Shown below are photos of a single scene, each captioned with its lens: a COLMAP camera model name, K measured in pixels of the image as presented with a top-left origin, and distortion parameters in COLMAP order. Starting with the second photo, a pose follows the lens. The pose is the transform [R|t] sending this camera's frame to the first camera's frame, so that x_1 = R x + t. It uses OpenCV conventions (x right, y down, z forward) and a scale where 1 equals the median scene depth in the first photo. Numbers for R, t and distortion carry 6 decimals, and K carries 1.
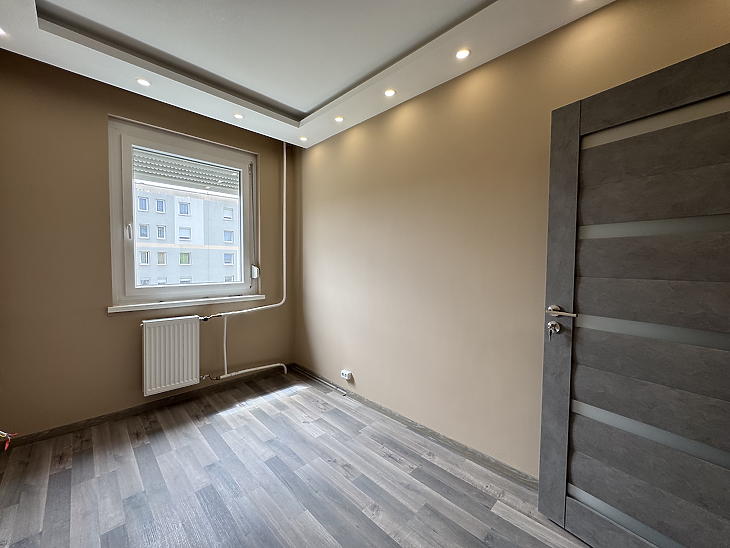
lens RADIAL K [[293.1, 0, 360.4], [0, 293.1, 270.7], [0, 0, 1]] dist [-0.005756, 0.000792]
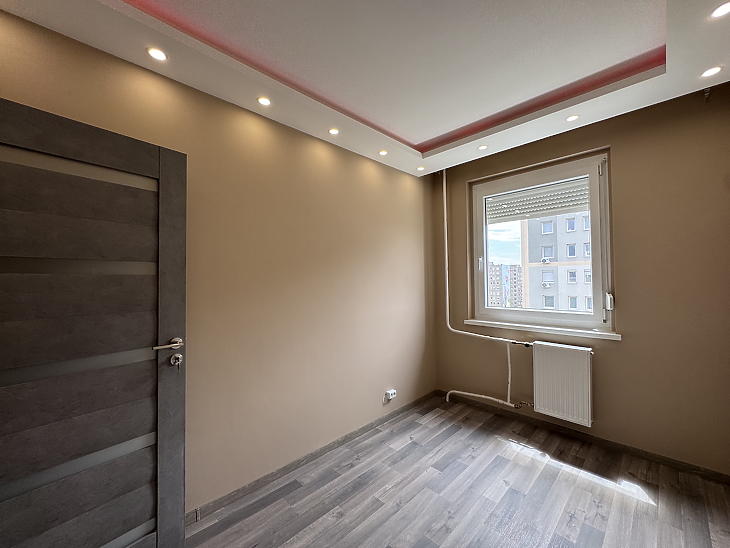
lens RADIAL K [[293.1, 0, 365.2], [0, 293.1, 280.7], [0, 0, 1]] dist [-0.005756, 0.000792]
pose [[0.003784, -0.029354, -0.999562, 0.509777], [-0.025838, 0.999232, -0.029442, -0.011727], [0.999659, 0.025938, 0.003023, 0.491689]]
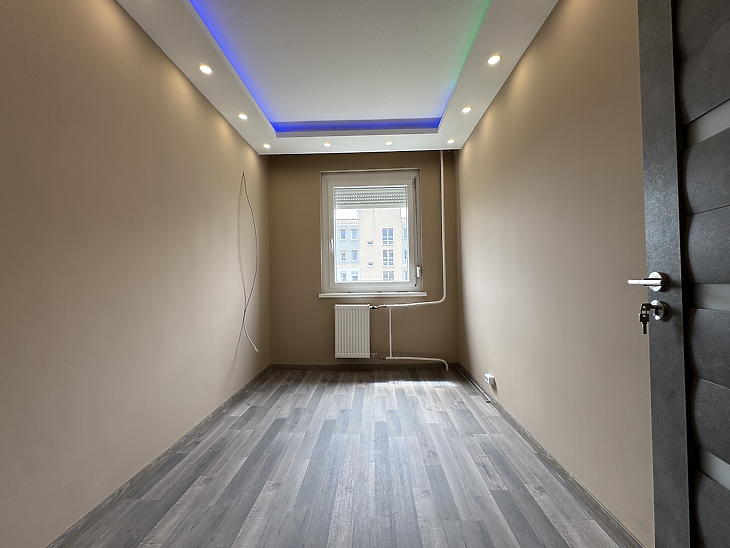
lens RADIAL K [[293.1, 0, 364.2], [0, 293.1, 271.2], [0, 0, 1]] dist [-0.005756, 0.000792]
pose [[0.684097, -0.040744, -0.728252, 0.415591], [-0.003850, 0.998223, -0.059464, 0.092353], [0.729381, 0.043483, 0.682724, 0.105717]]
